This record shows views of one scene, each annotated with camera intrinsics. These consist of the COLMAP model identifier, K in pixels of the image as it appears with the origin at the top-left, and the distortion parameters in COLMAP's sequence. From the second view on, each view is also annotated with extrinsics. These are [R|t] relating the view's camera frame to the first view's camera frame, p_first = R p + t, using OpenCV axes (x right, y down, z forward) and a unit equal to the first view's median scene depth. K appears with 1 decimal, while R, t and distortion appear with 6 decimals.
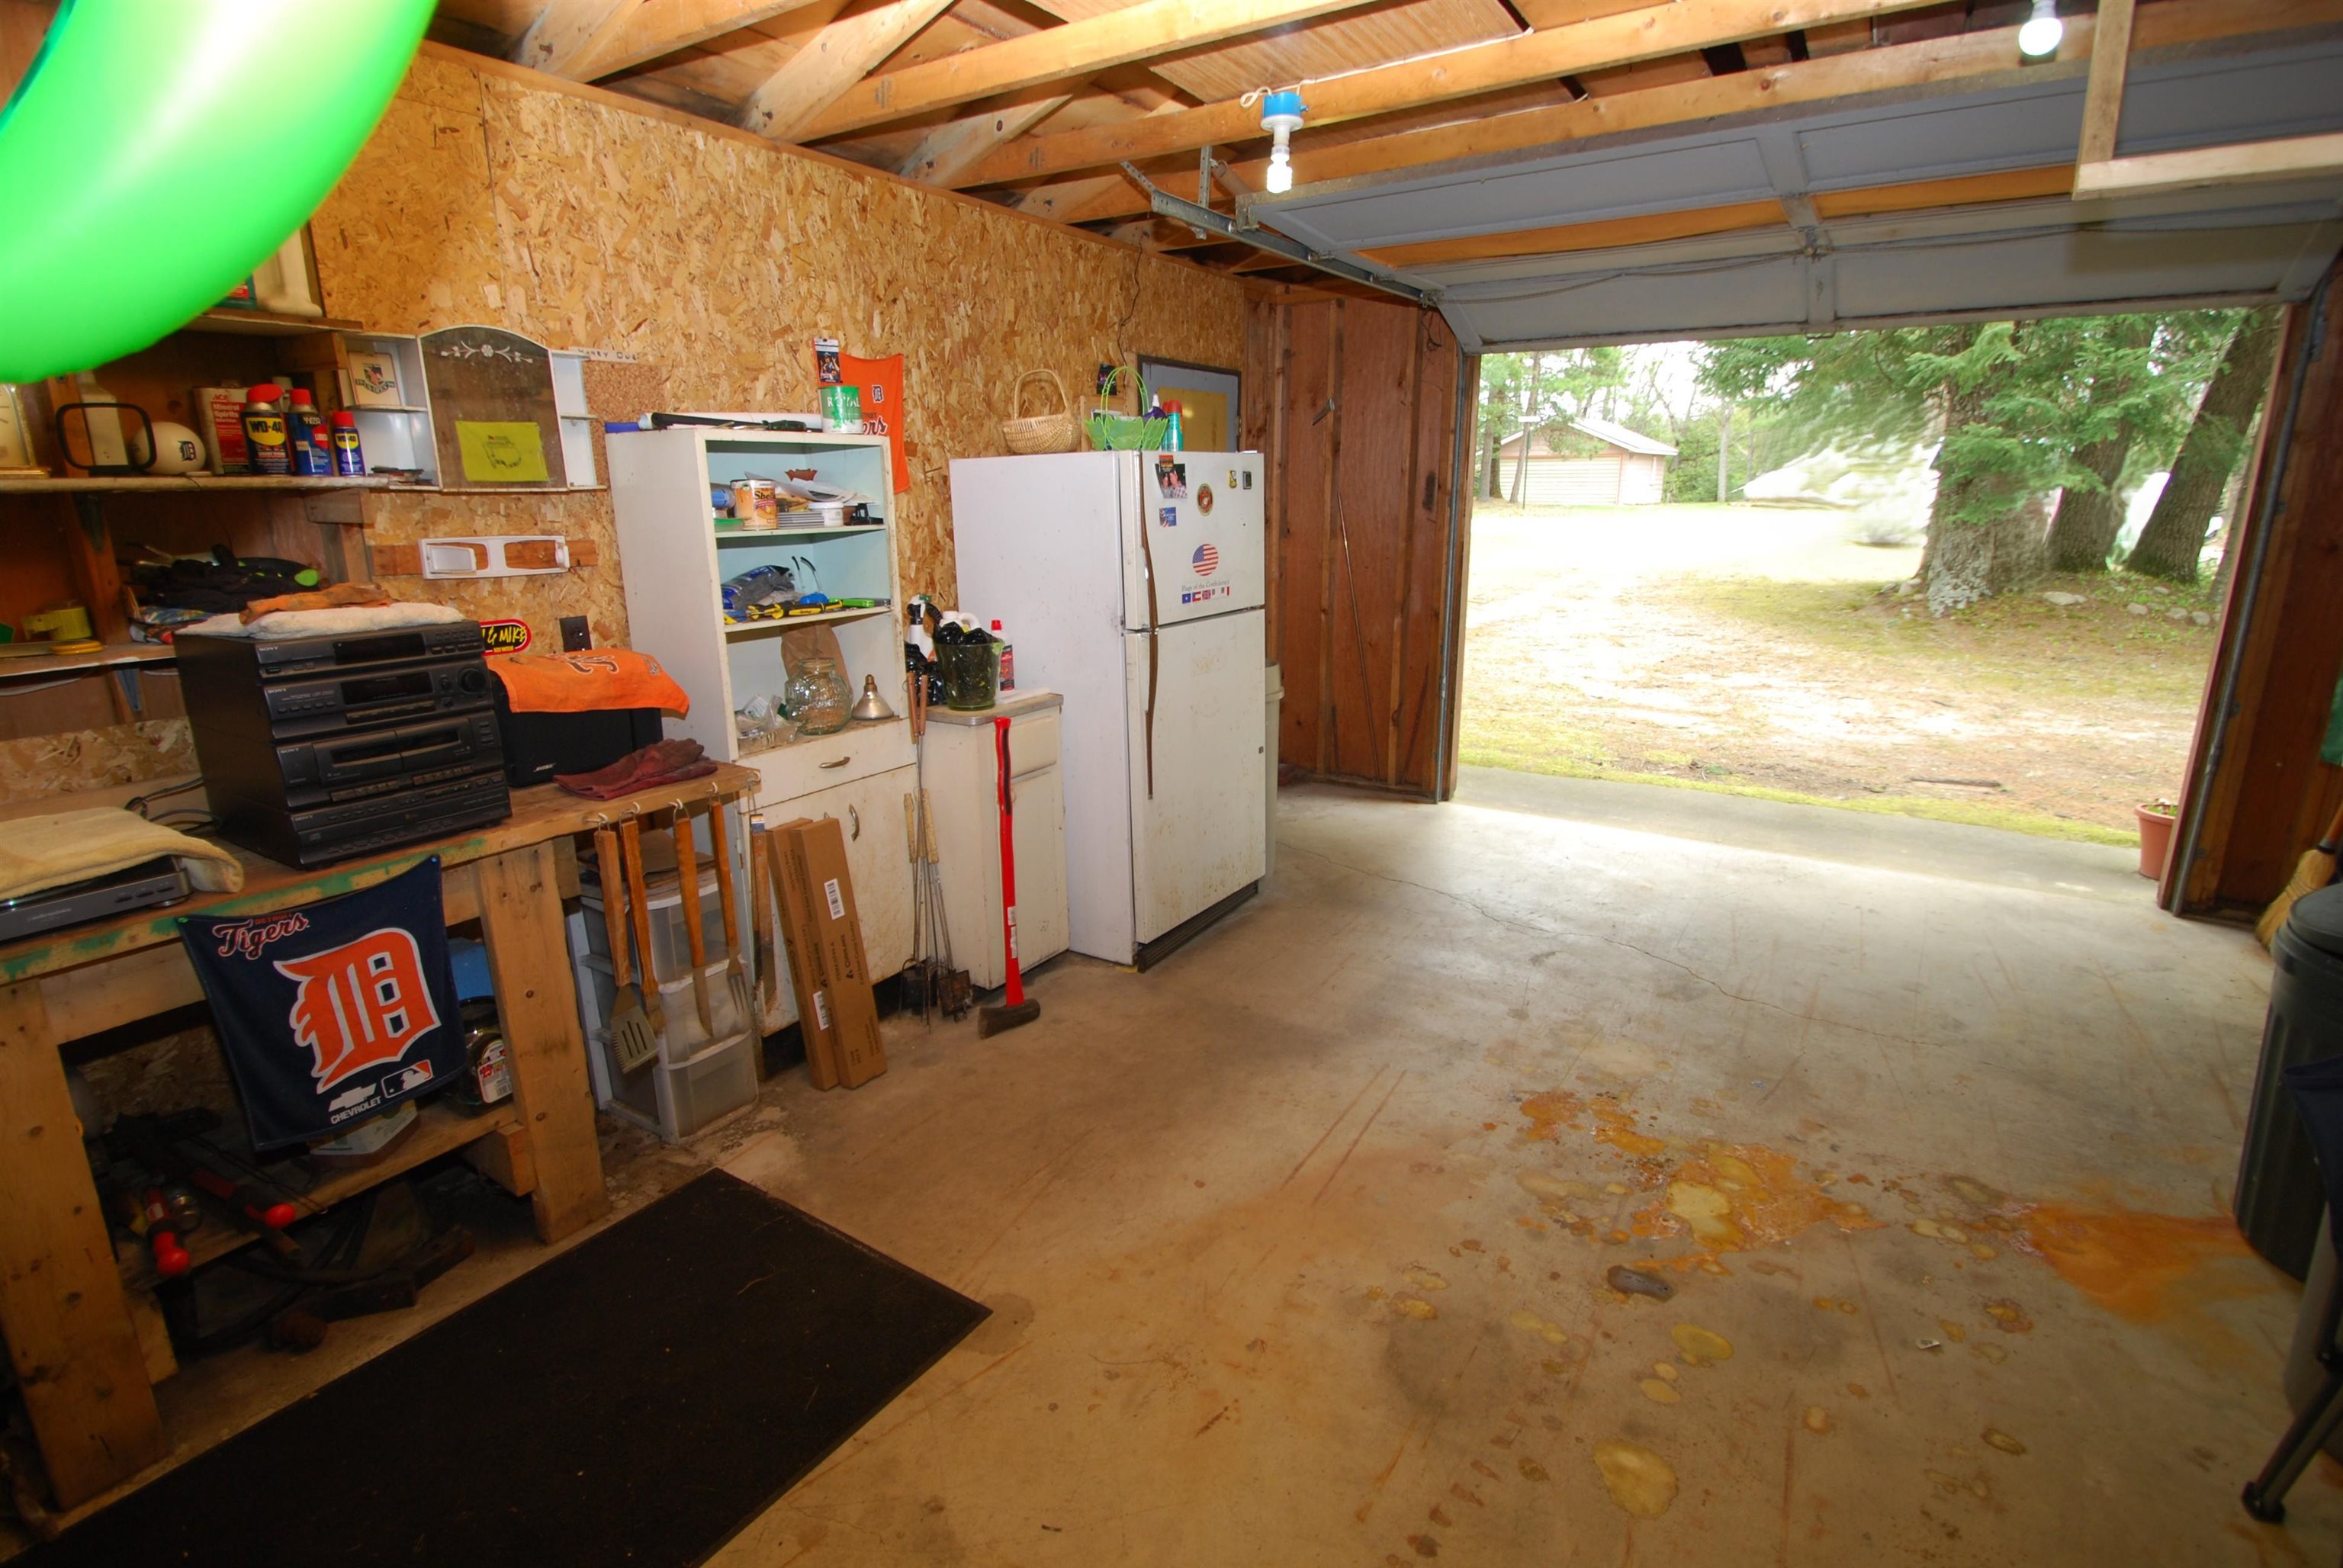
lens RADIAL K [[1091.7, 0, 1167.8], [0, 1091.7, 757.3], [0, 0, 1]] dist [-0.002593, -0.000600]
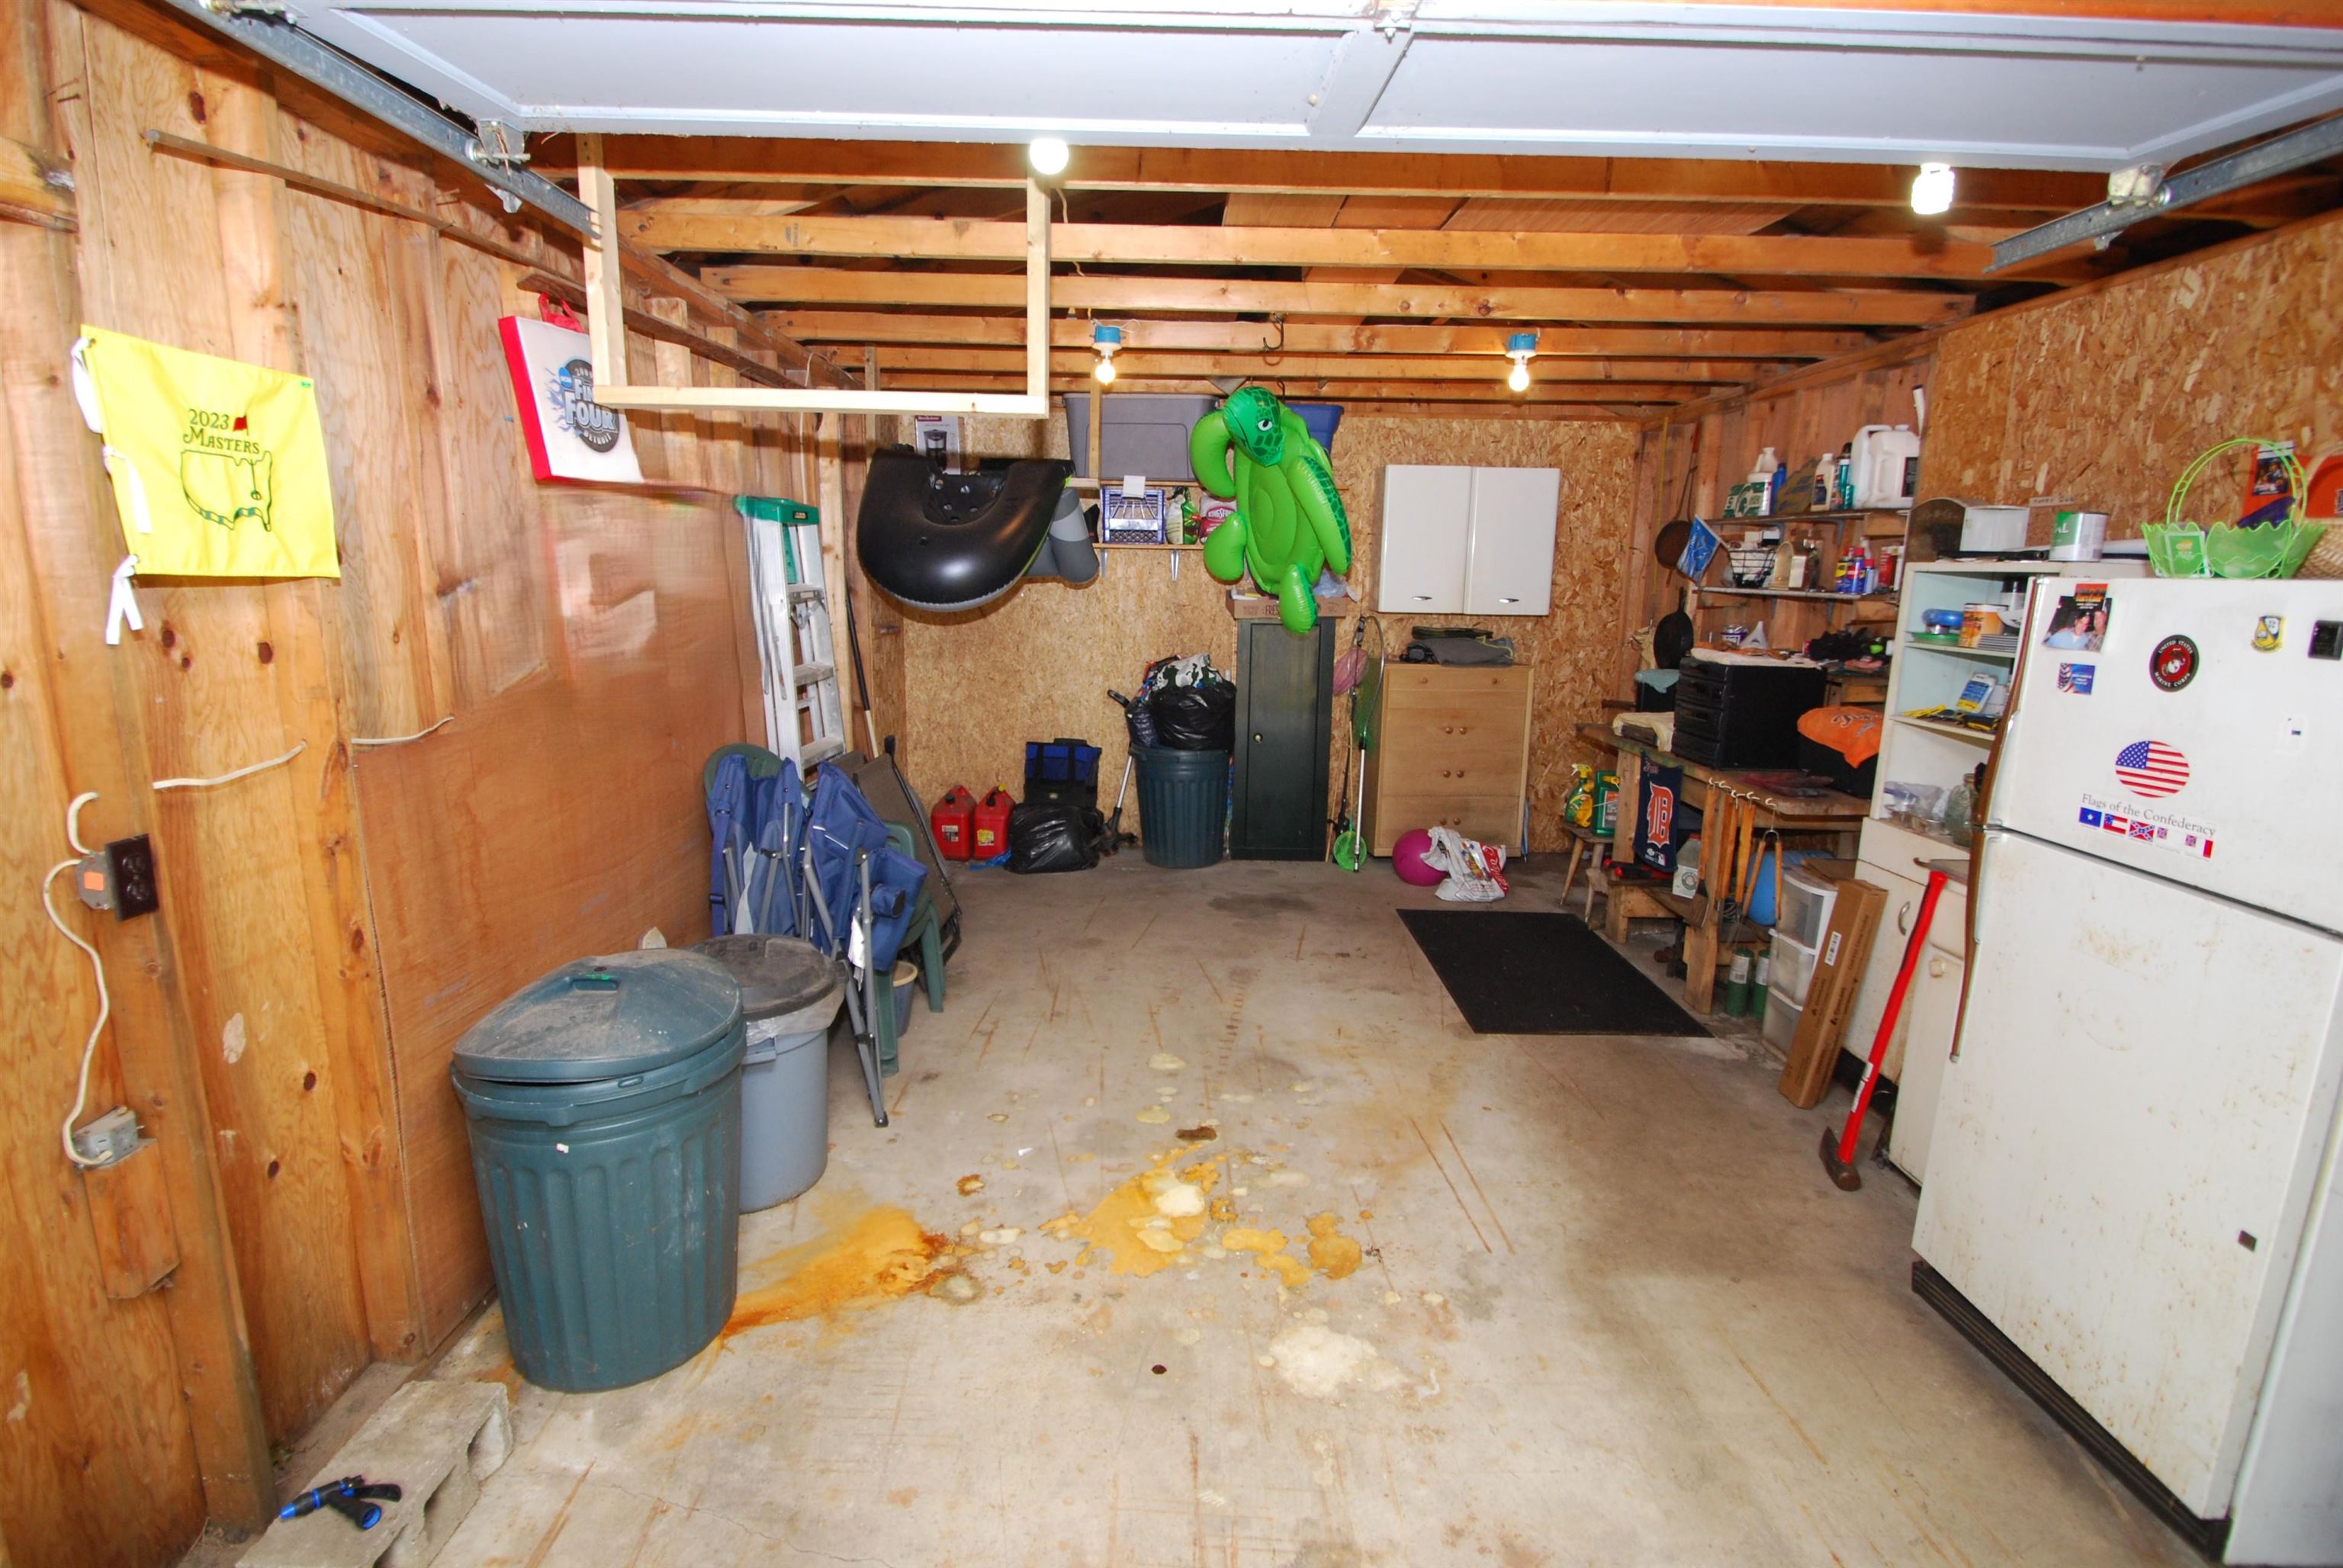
lens RADIAL K [[1091.7, 0, 1167.8], [0, 1091.7, 757.3], [0, 0, 1]] dist [-0.002593, -0.000600]
pose [[-0.825619, 0.086560, -0.557548, 0.890722], [-0.156838, 0.914011, 0.374147, -0.371728], [0.541991, 0.396348, -0.741049, 1.343423]]
